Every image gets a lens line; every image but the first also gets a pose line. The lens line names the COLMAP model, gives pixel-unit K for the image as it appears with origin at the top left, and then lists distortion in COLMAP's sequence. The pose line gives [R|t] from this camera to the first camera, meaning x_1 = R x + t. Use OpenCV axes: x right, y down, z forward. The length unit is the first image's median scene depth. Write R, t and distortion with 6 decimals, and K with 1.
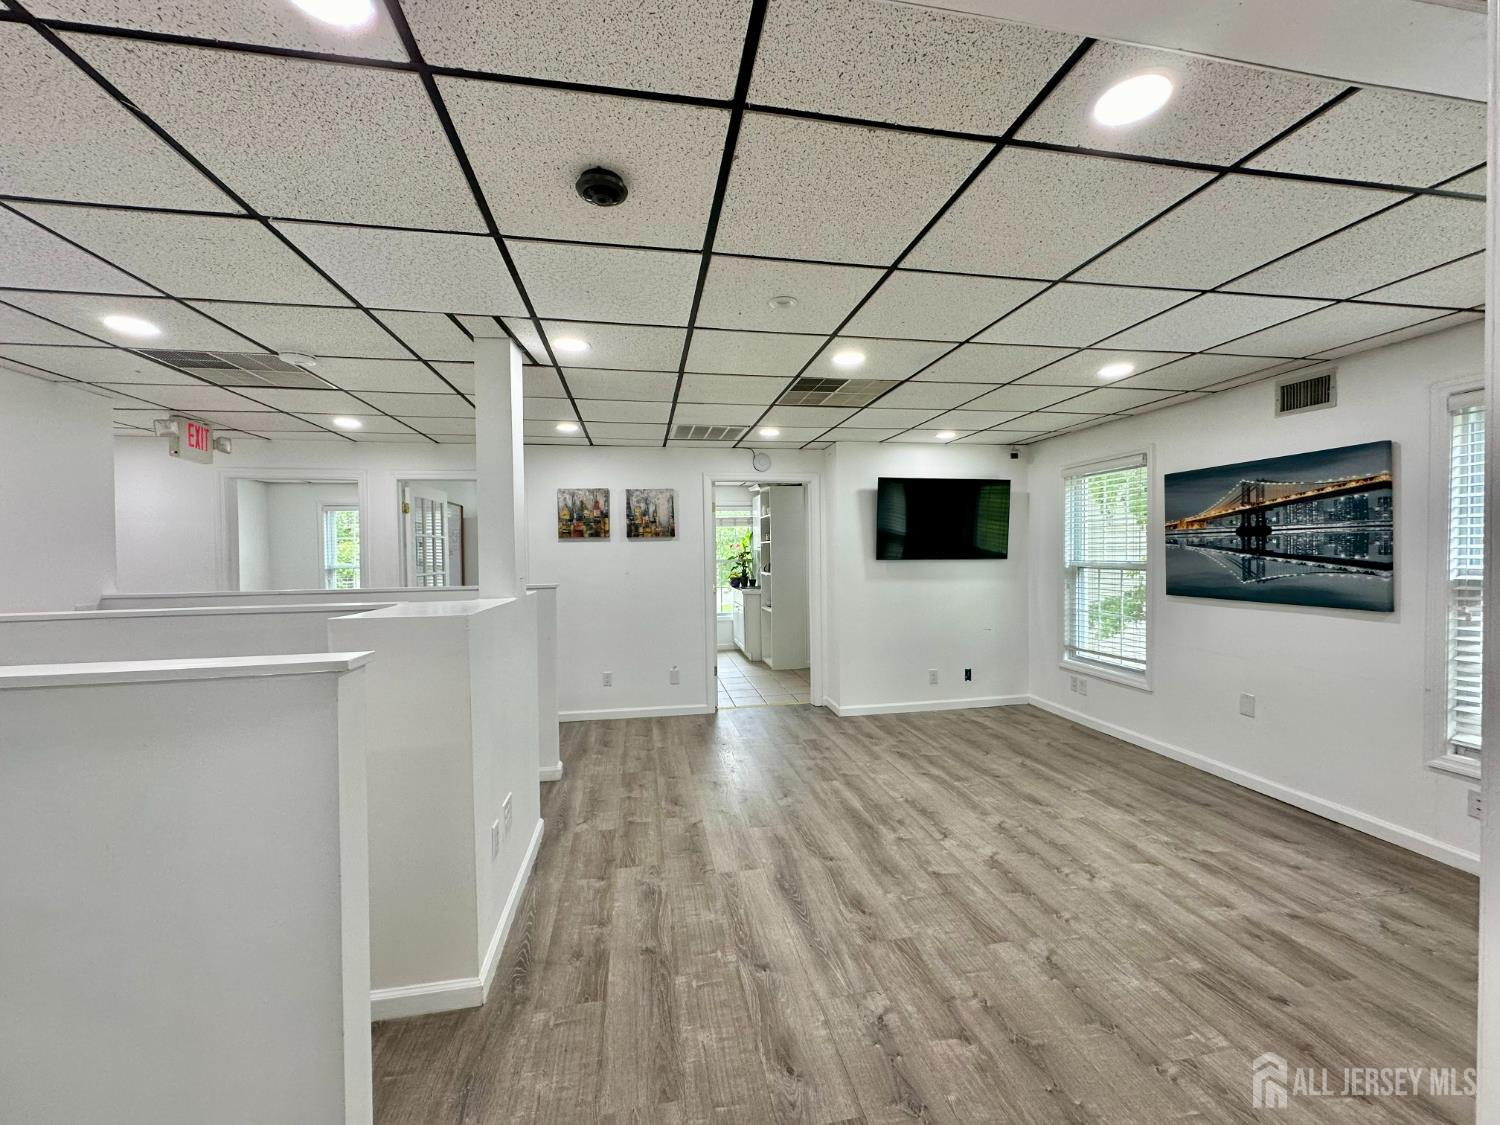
lens RADIAL K [[598.6, 0, 749.0], [0, 598.6, 558.1], [0, 0, 1]] dist [-0.002438, 0.000624]
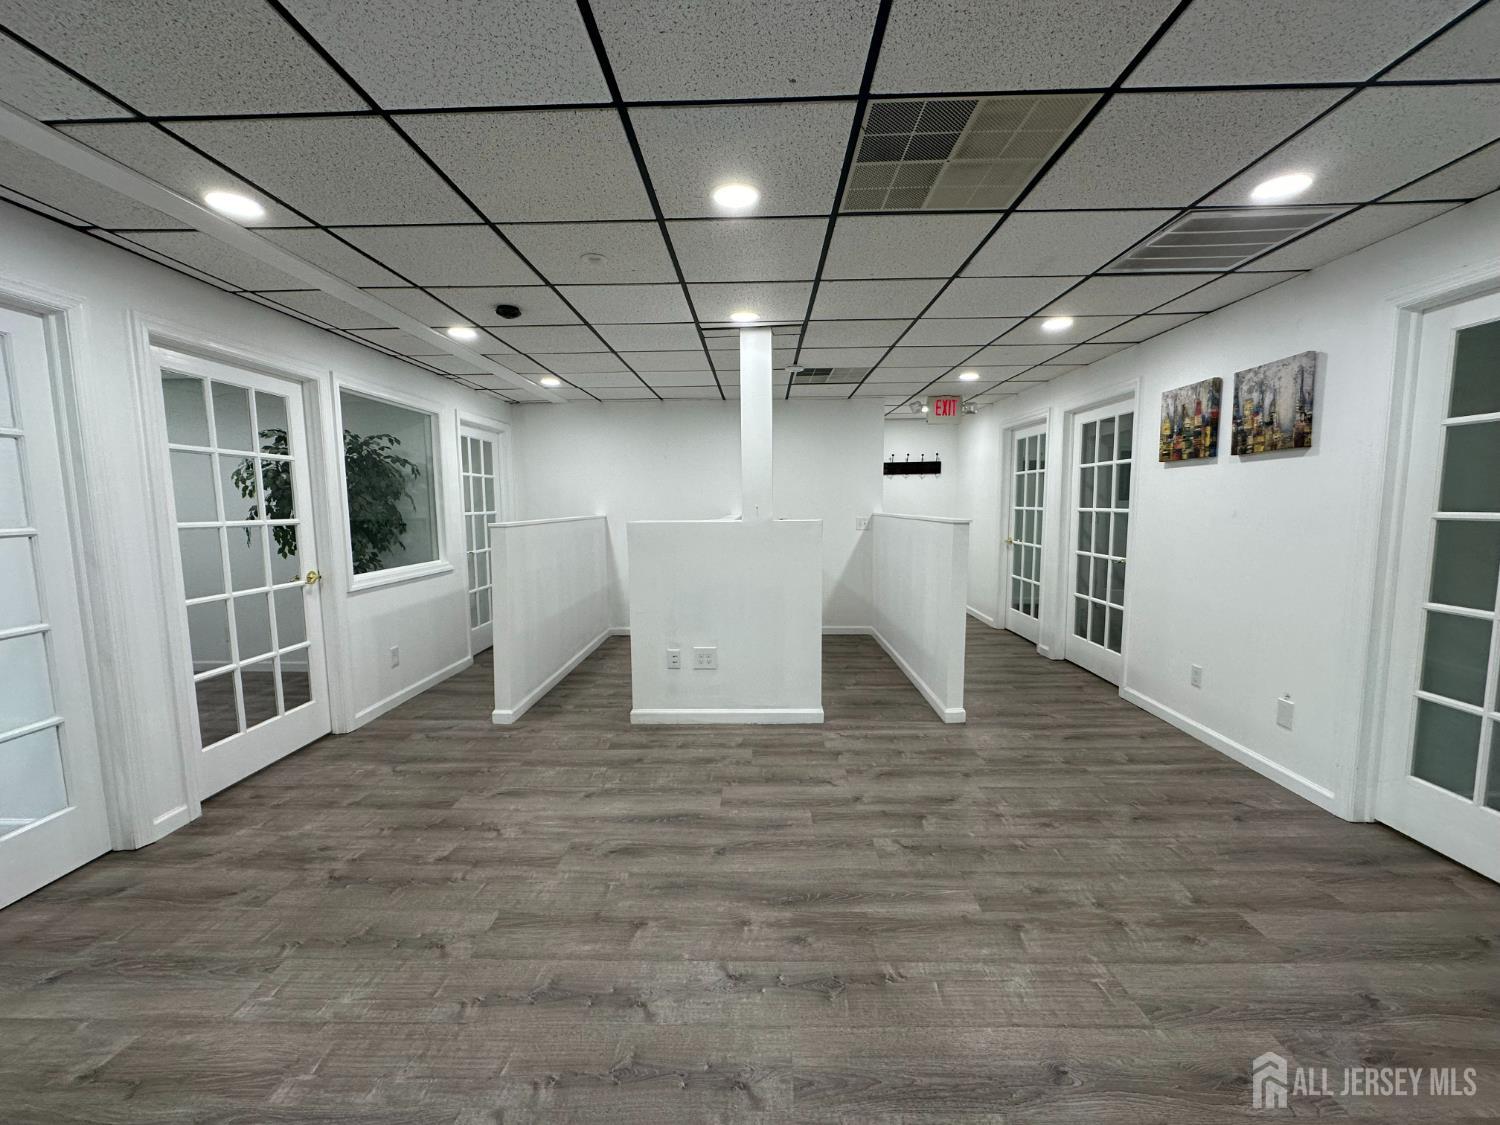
lens RADIAL K [[598.6, 0, 749.0], [0, 598.6, 558.1], [0, 0, 1]] dist [-0.002438, 0.000624]
pose [[-0.201821, 0.107827, -0.973469, 0.746300], [0.003954, 0.994003, 0.109282, 0.000525], [0.979414, 0.018207, -0.201037, 0.995809]]
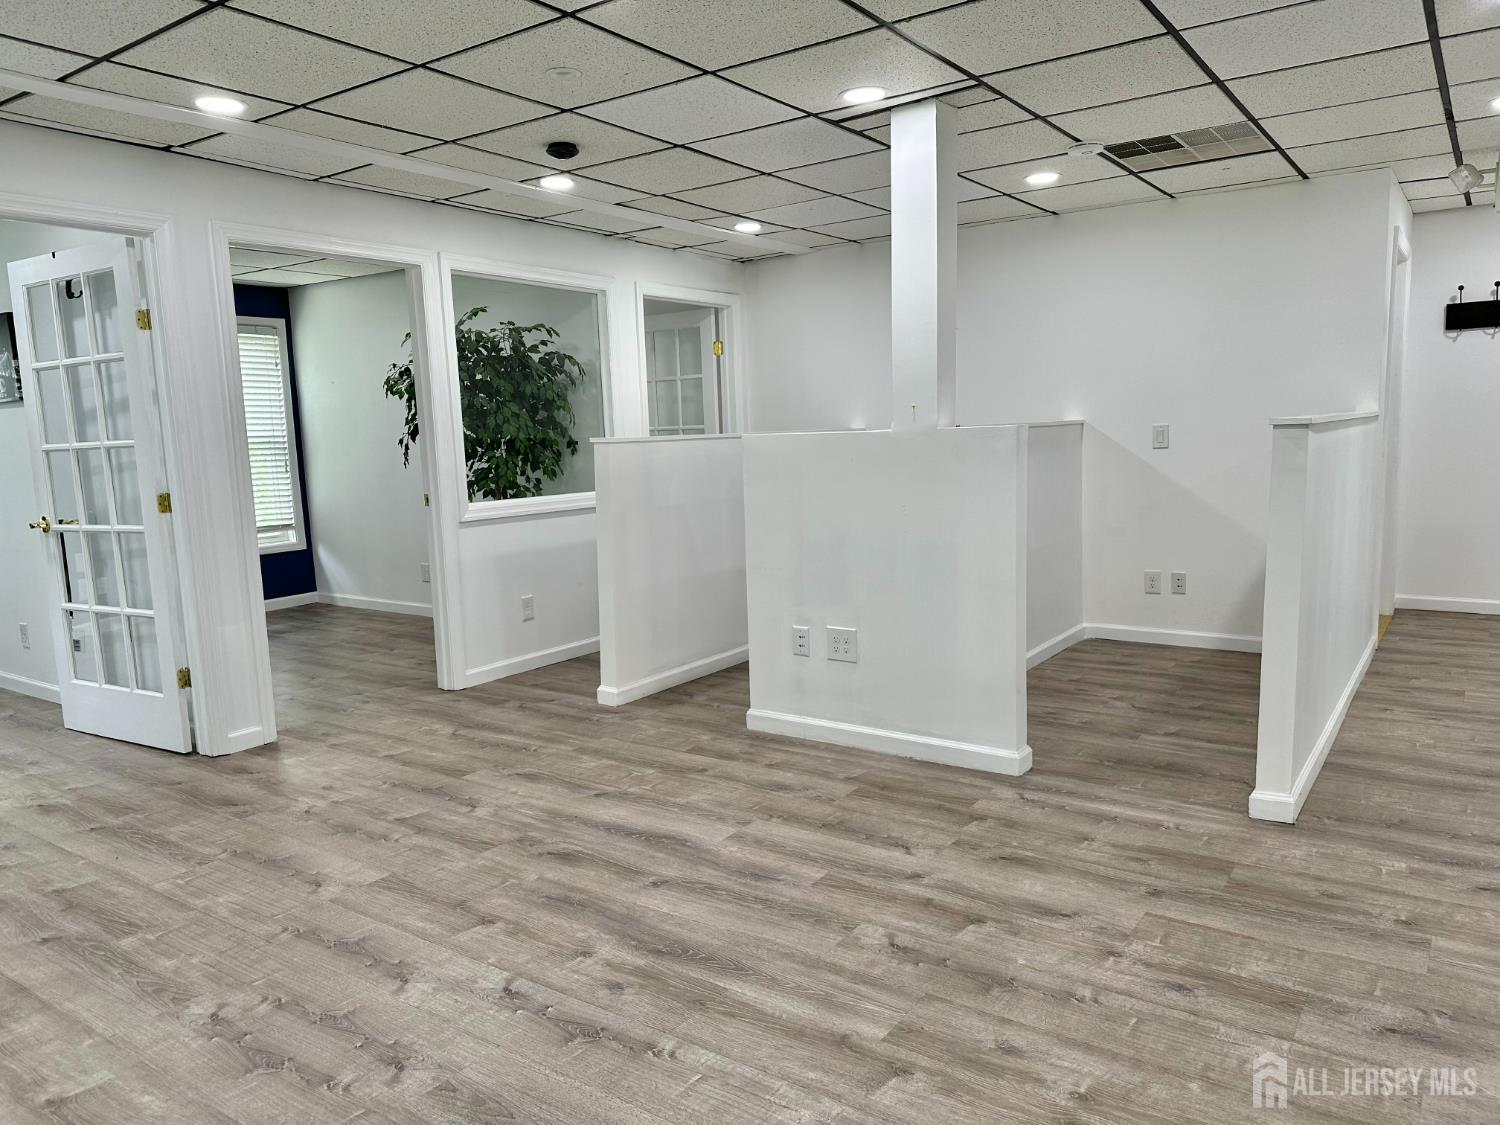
lens RADIAL K [[1047.9, 0, 750.0], [0, 1047.9, 562.5], [0, 0, 1]] dist [0.059268, -0.073087]
pose [[-0.712042, 0.127627, -0.690440, 0.635186], [0.035162, 0.988589, 0.146477, 0.021360], [0.701255, 0.080020, -0.708405, 1.491943]]
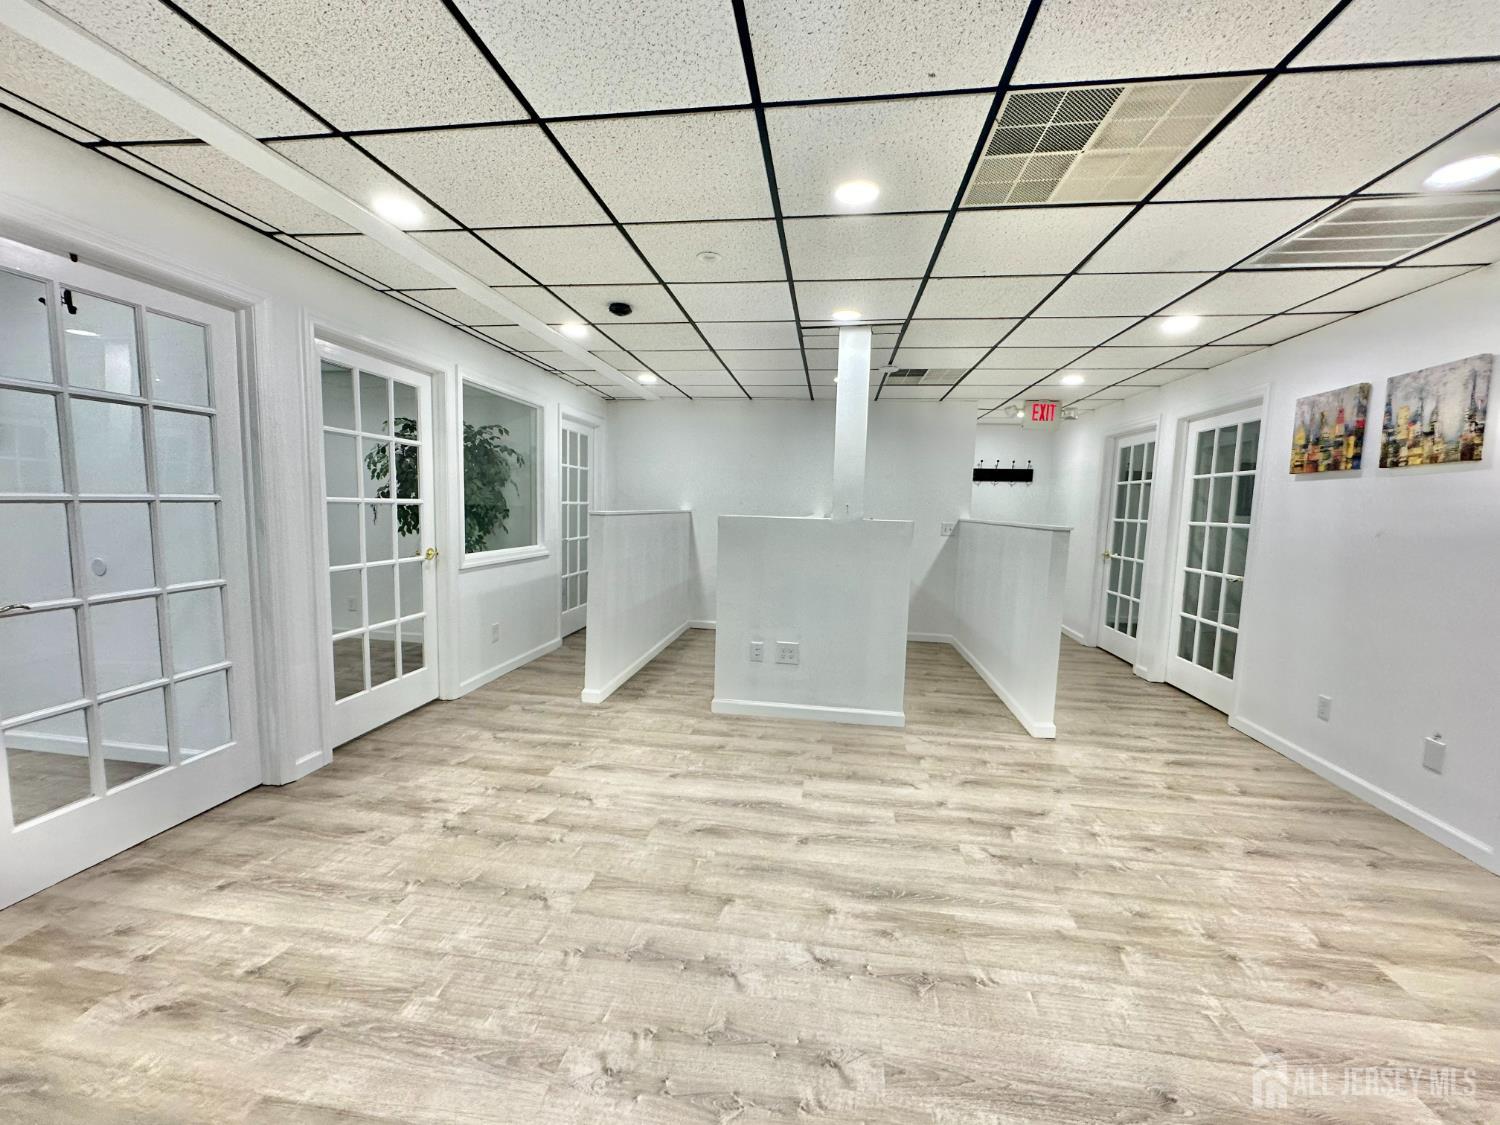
lens RADIAL K [[598.6, 0, 749.0], [0, 598.6, 558.1], [0, 0, 1]] dist [-0.002438, 0.000624]
pose [[-0.317369, 0.089797, -0.944041, 0.767103], [-0.033376, 0.993832, 0.105753, 0.013028], [0.947715, 0.065071, -0.312414, 0.967009]]
